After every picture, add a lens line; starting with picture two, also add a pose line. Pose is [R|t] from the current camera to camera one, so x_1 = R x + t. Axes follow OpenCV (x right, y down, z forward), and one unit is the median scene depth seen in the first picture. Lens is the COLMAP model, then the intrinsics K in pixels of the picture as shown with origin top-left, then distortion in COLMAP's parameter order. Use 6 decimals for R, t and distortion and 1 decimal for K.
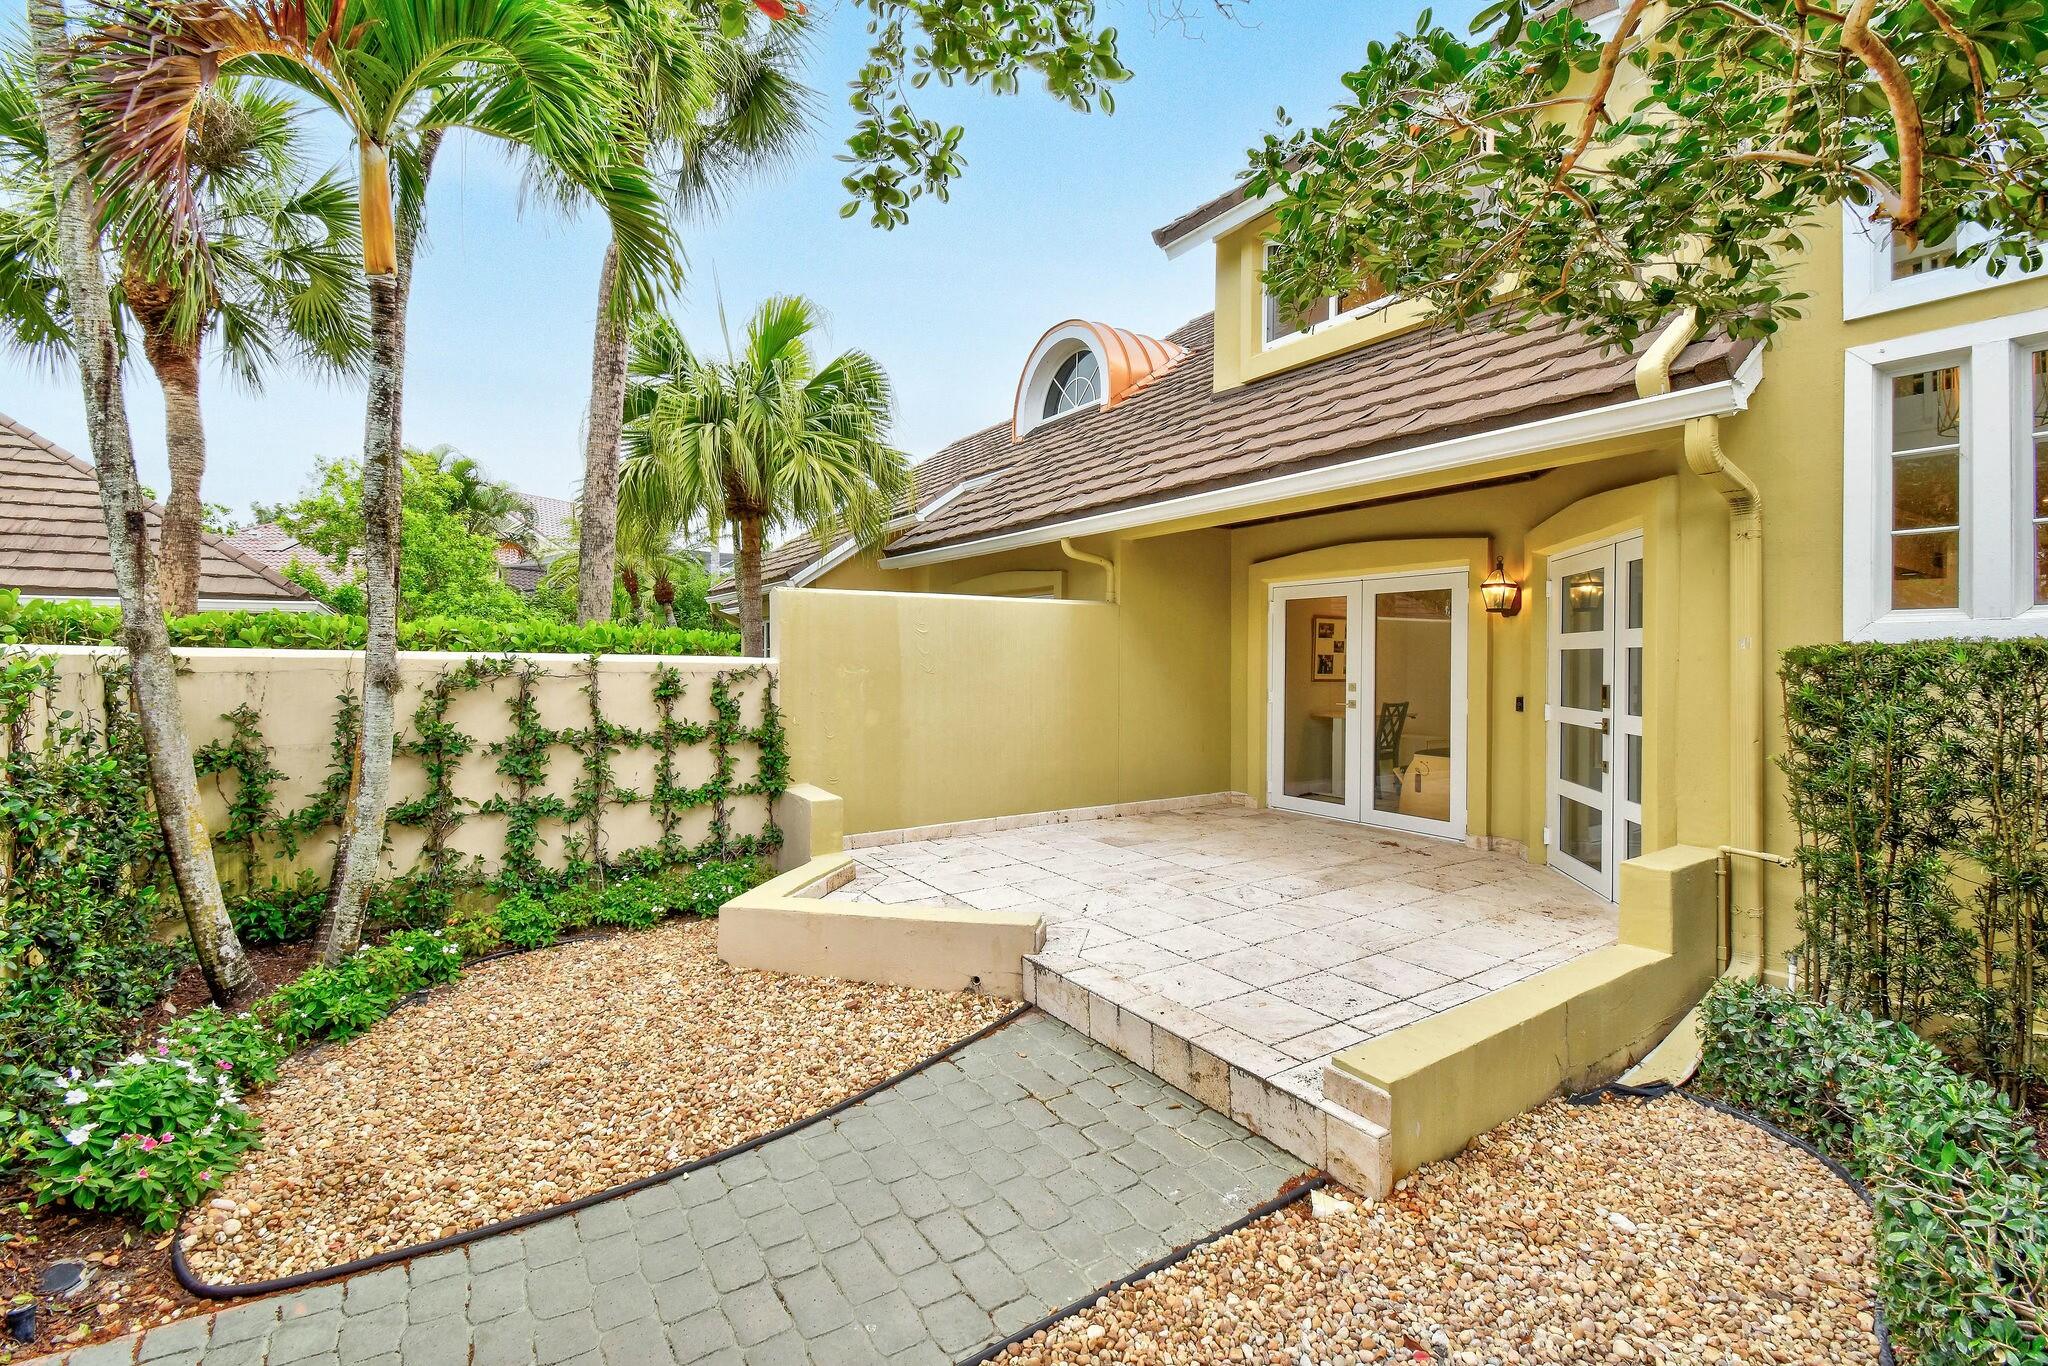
lens RADIAL K [[899.1, 0, 1031.4], [0, 899.1, 664.8], [0, 0, 1]] dist [0.032258, -0.025787]
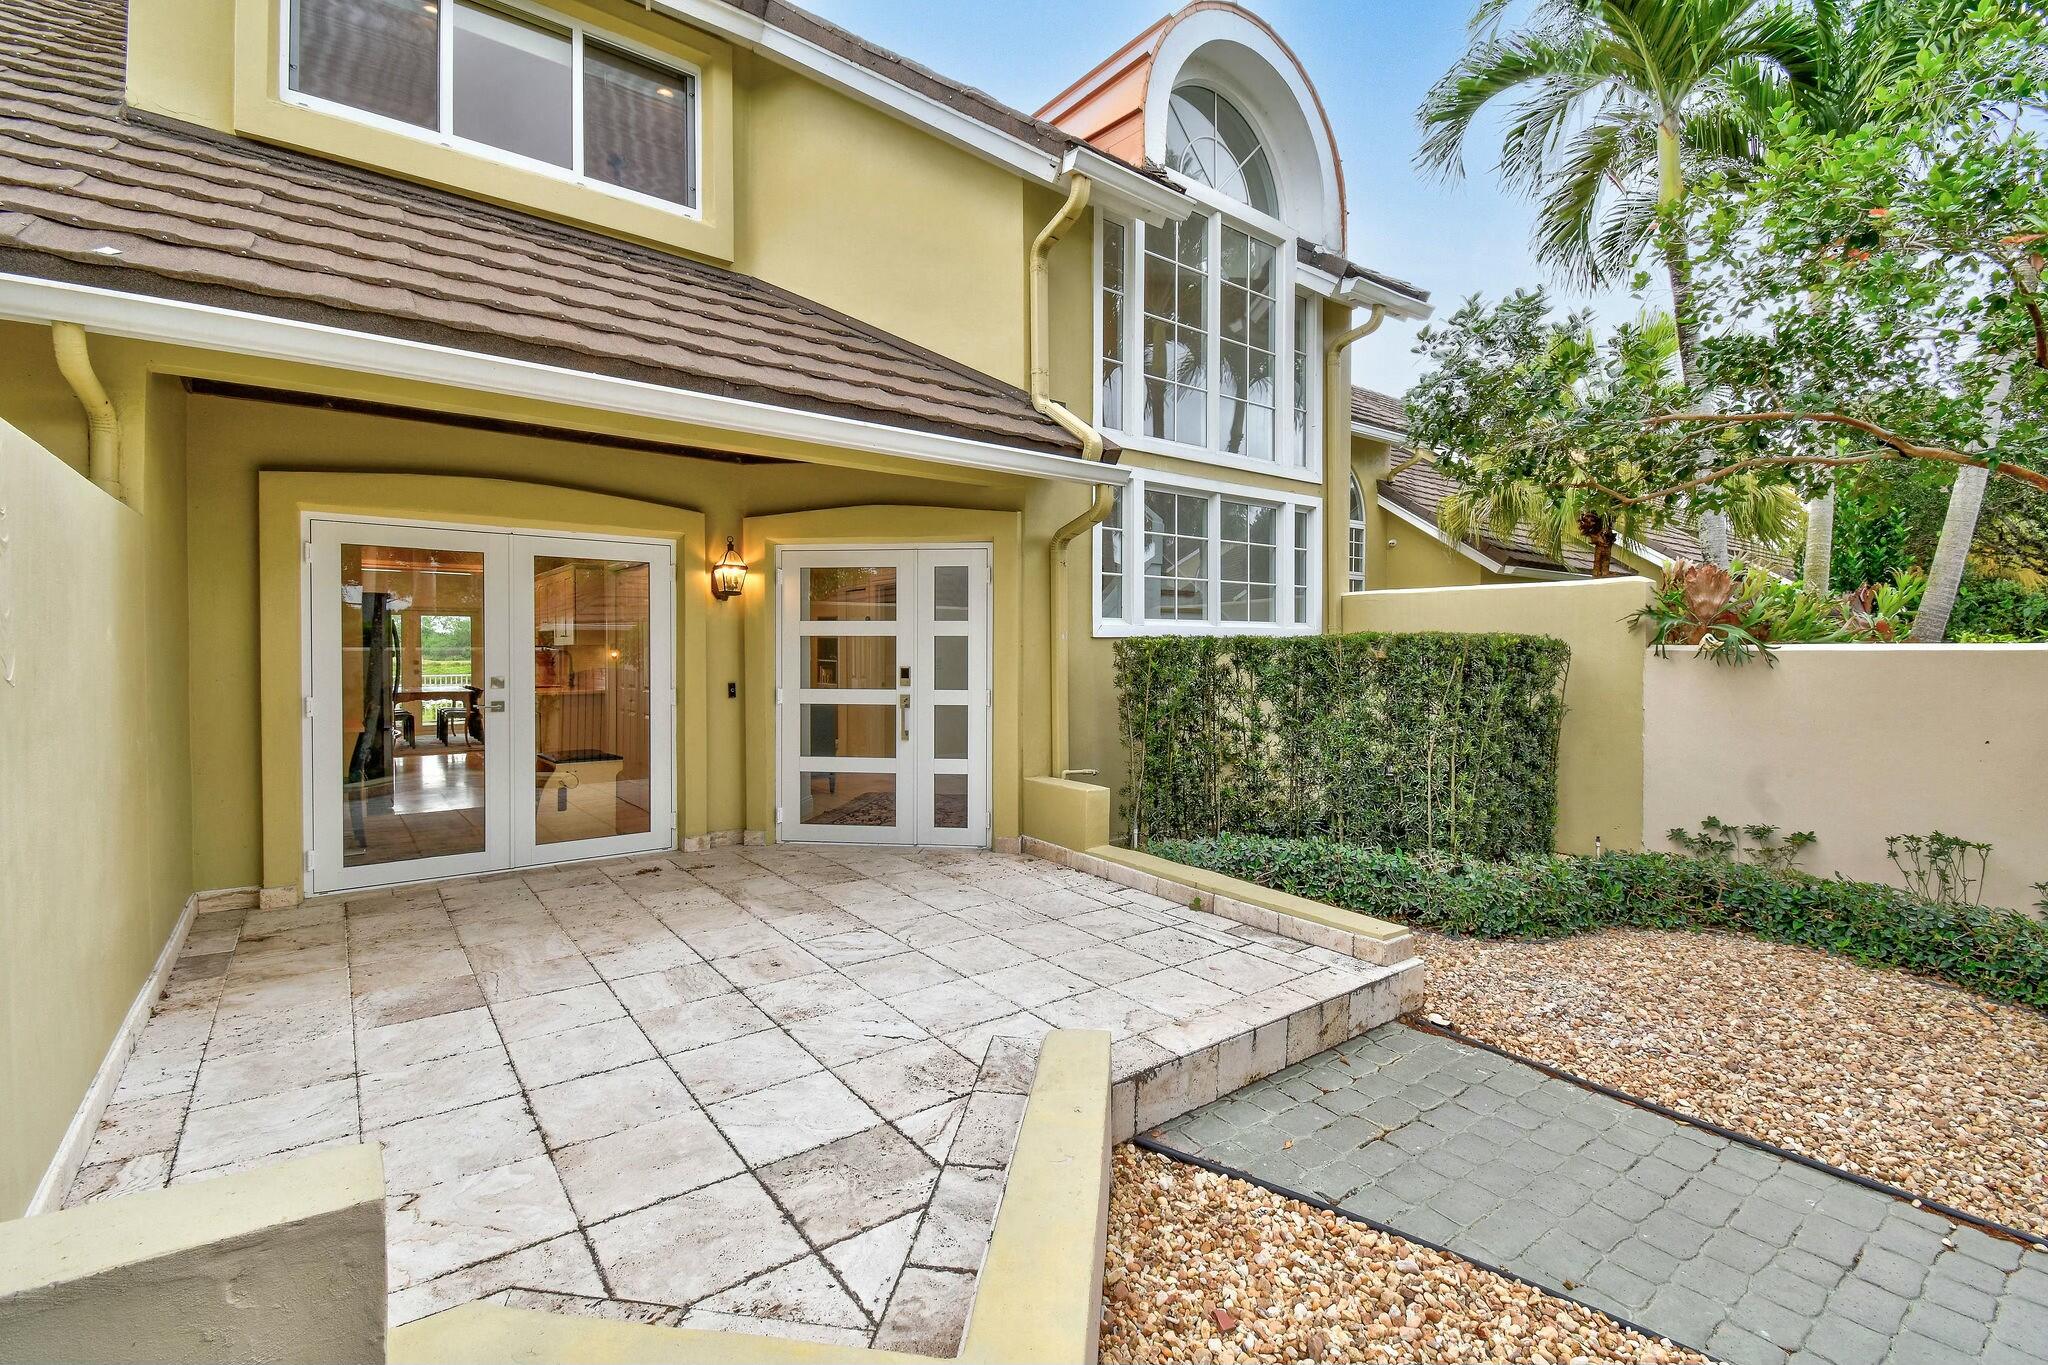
lens RADIAL K [[899.1, 0, 1031.4], [0, 899.1, 664.3], [0, 0, 1]] dist [0.032258, -0.025787]
pose [[-0.068134, -0.019281, 0.997490, -0.518861], [0.003153, 0.999804, 0.019542, -0.002916], [-0.997671, 0.004477, -0.068060, 0.851433]]
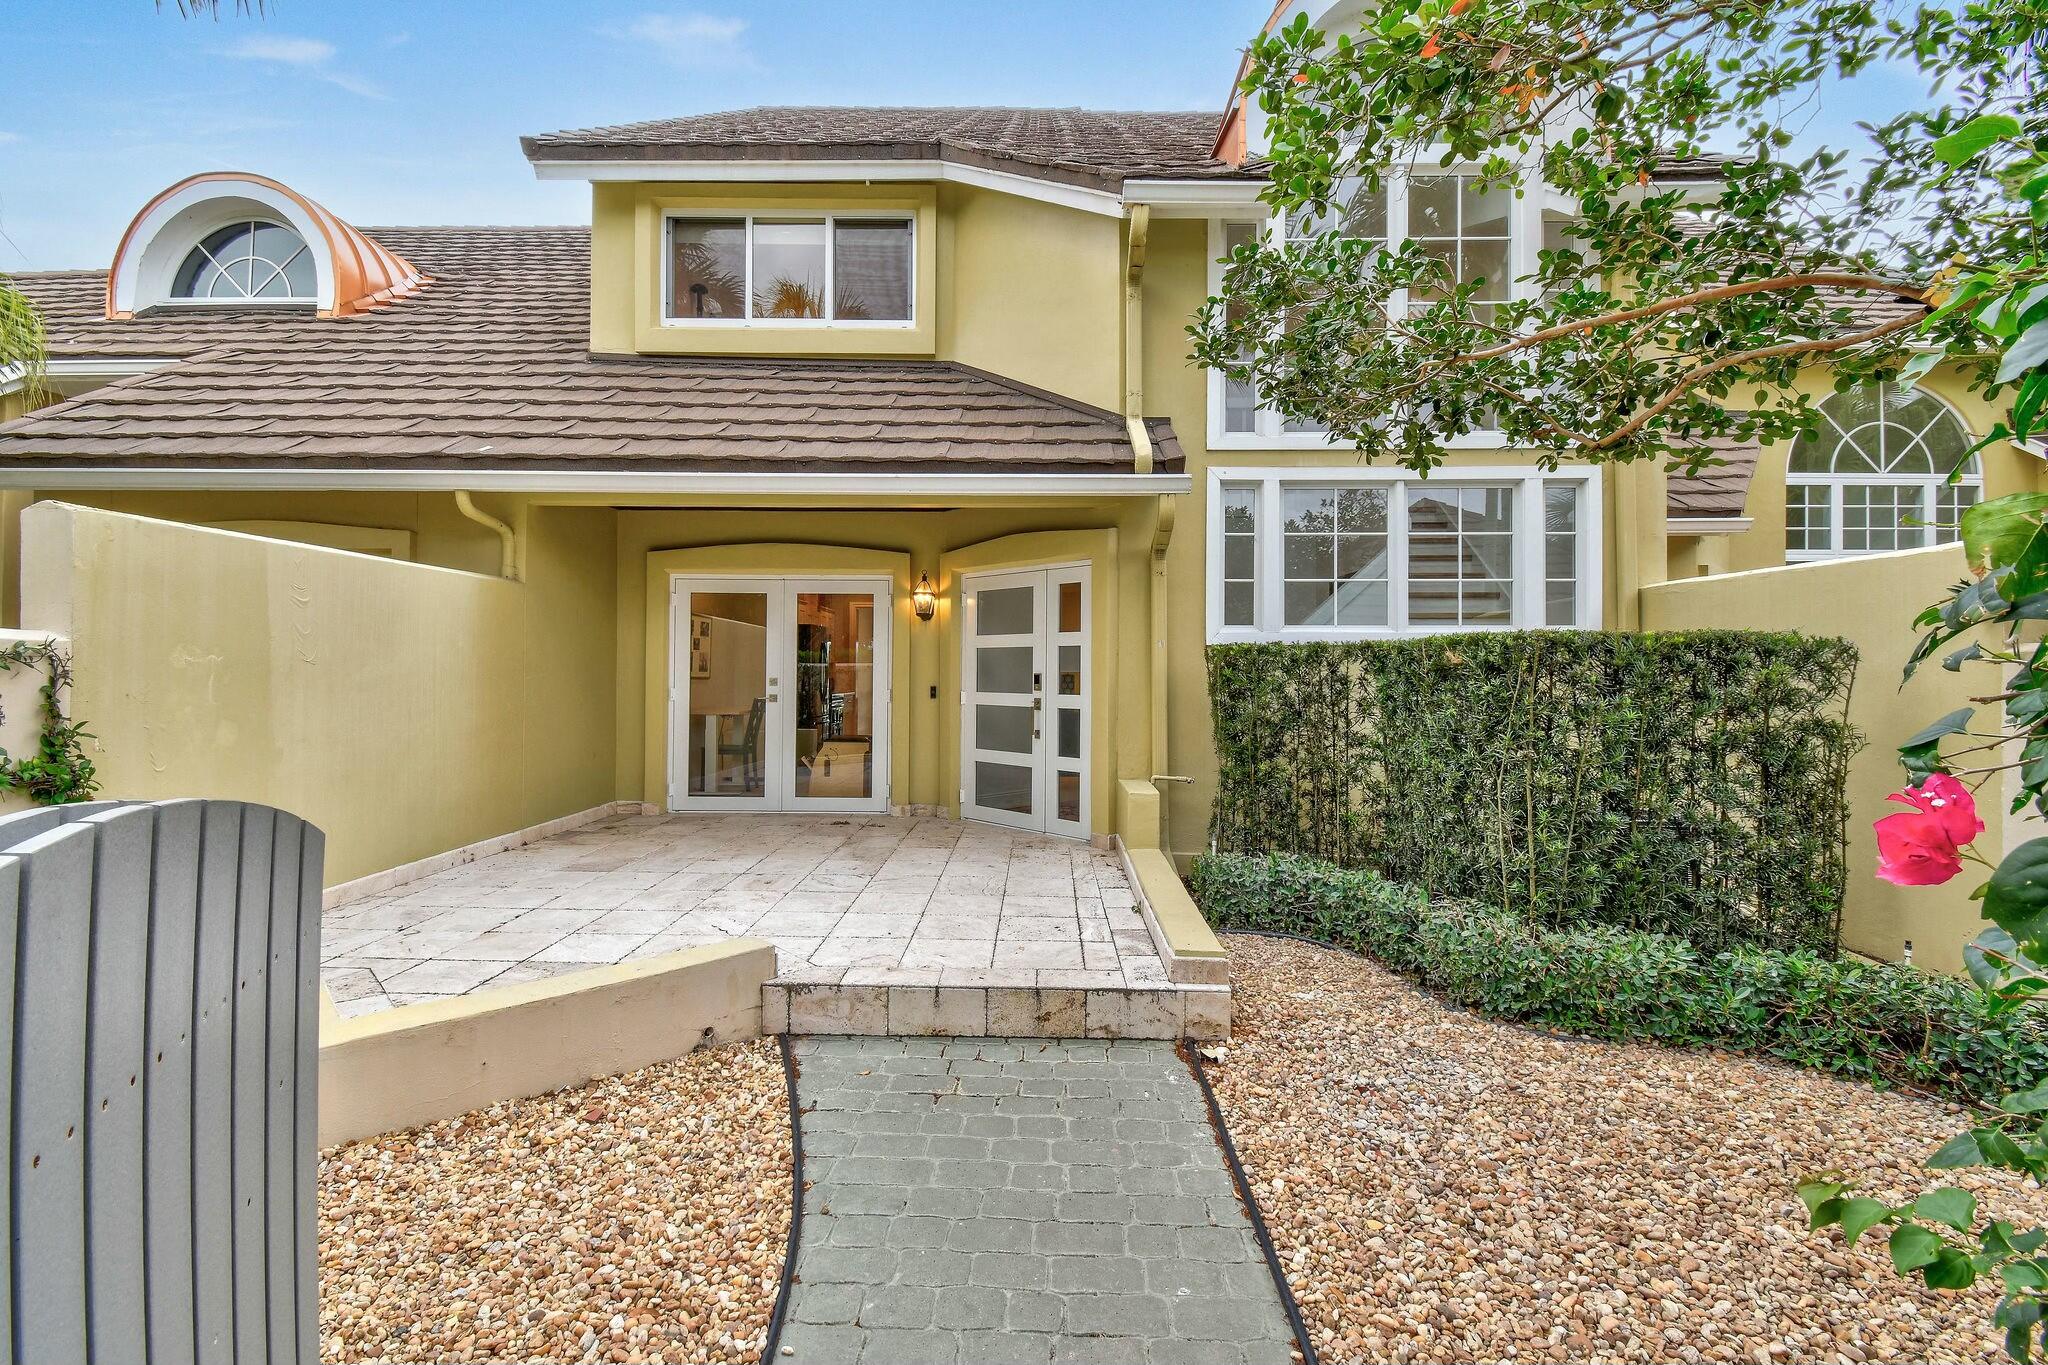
lens RADIAL K [[899.1, 0, 1031.4], [0, 899.1, 664.3], [0, 0, 1]] dist [0.032258, -0.025787]
pose [[0.566781, 0.007913, 0.823831, -0.444903], [0.000053, 0.999954, -0.009641, 0.020058], [-0.823869, 0.005508, 0.566754, 0.229646]]
